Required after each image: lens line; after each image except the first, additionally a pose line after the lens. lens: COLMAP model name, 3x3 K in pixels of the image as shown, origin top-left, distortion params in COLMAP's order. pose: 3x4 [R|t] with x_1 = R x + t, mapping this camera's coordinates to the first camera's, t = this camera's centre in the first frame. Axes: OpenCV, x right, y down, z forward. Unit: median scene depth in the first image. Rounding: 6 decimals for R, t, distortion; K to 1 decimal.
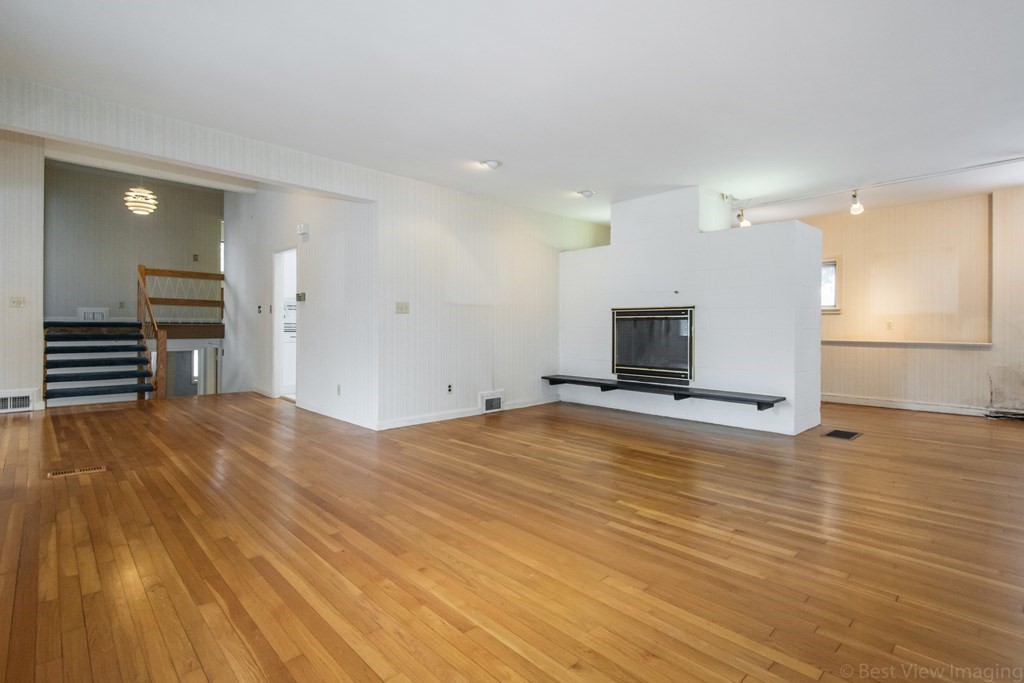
lens RADIAL K [[486.9, 0, 525.0], [0, 486.9, 326.3], [0, 0, 1]] dist [0.009587, -0.002933]
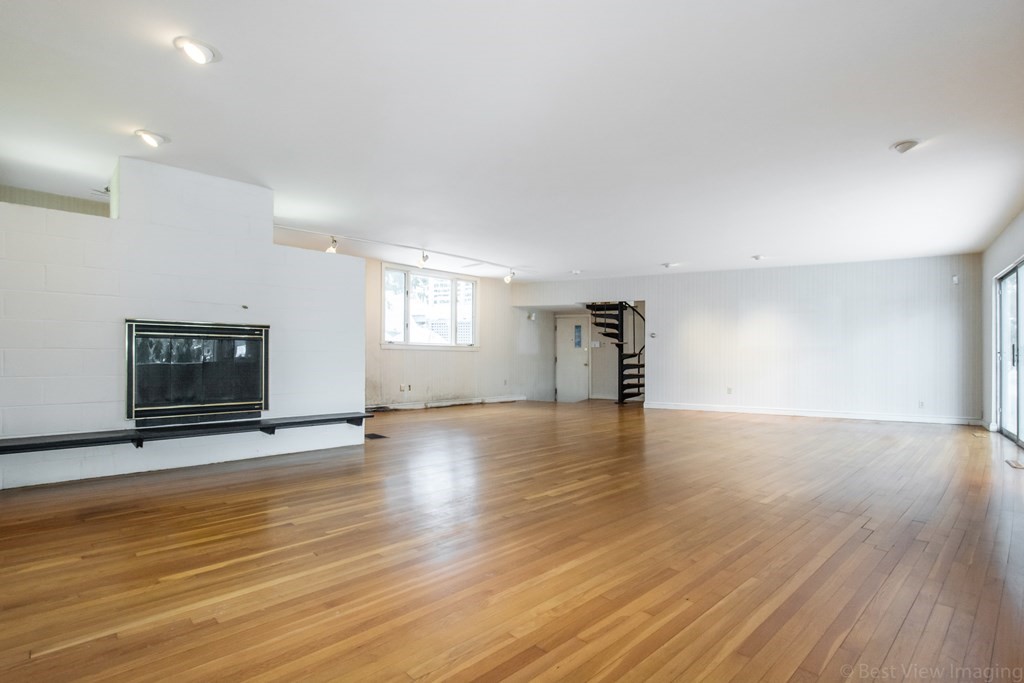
lens RADIAL K [[486.9, 0, 516.5], [0, 486.9, 353.5], [0, 0, 1]] dist [0.009587, -0.002933]
pose [[0.020189, 0.002627, 0.999793, -0.523783], [-0.009351, 0.999953, -0.002438, 0.006628], [-0.999752, -0.009299, 0.020212, 0.534780]]
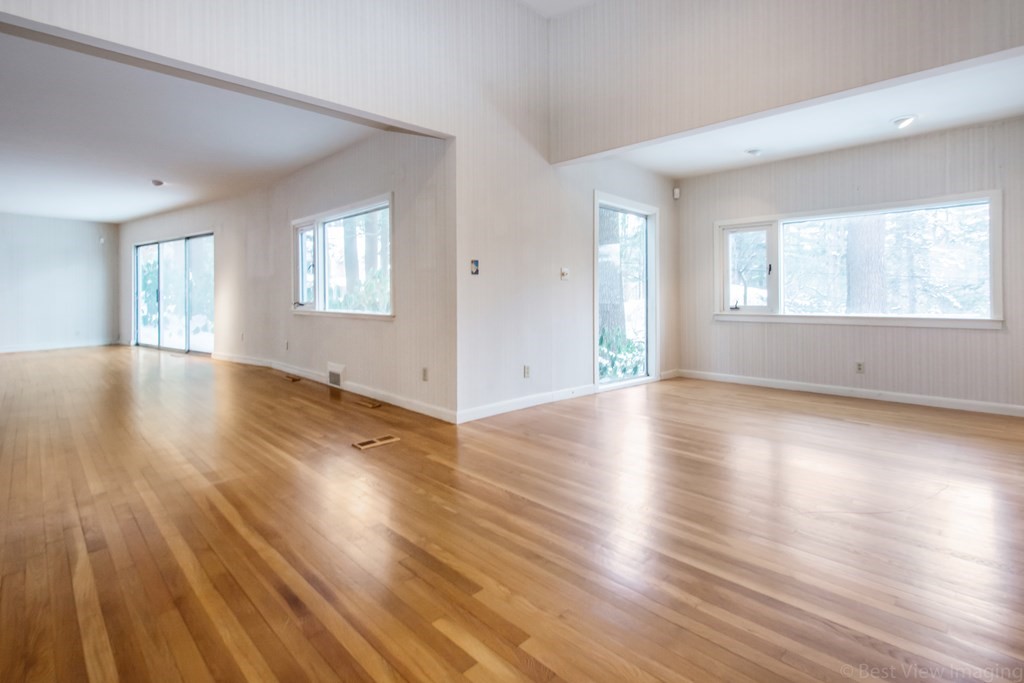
lens RADIAL K [[496.5, 0, 527.3], [0, 496.5, 294.2], [0, 0, 1]] dist [0.007991, -0.001008]
pose [[-0.999950, -0.002762, -0.009619, -0.748954], [-0.002723, 0.999988, -0.004032, -0.004370], [0.009630, -0.004006, -0.999946, 1.249895]]
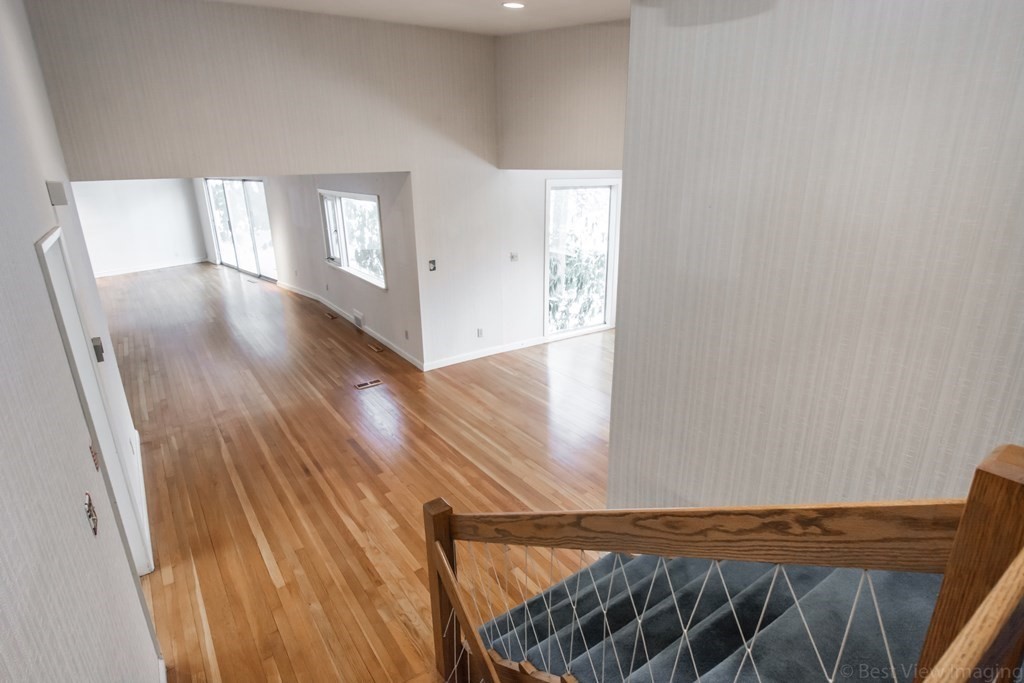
lens RADIAL K [[549.6, 0, 513.5], [0, 549.6, 341.5], [0, 0, 1]] dist [0.016522, -0.000248]
pose [[-0.985451, -0.045869, 0.163651, -1.034526], [0.007372, 0.950449, 0.310792, -0.248110], [-0.169798, 0.307476, -0.936284, 1.592766]]
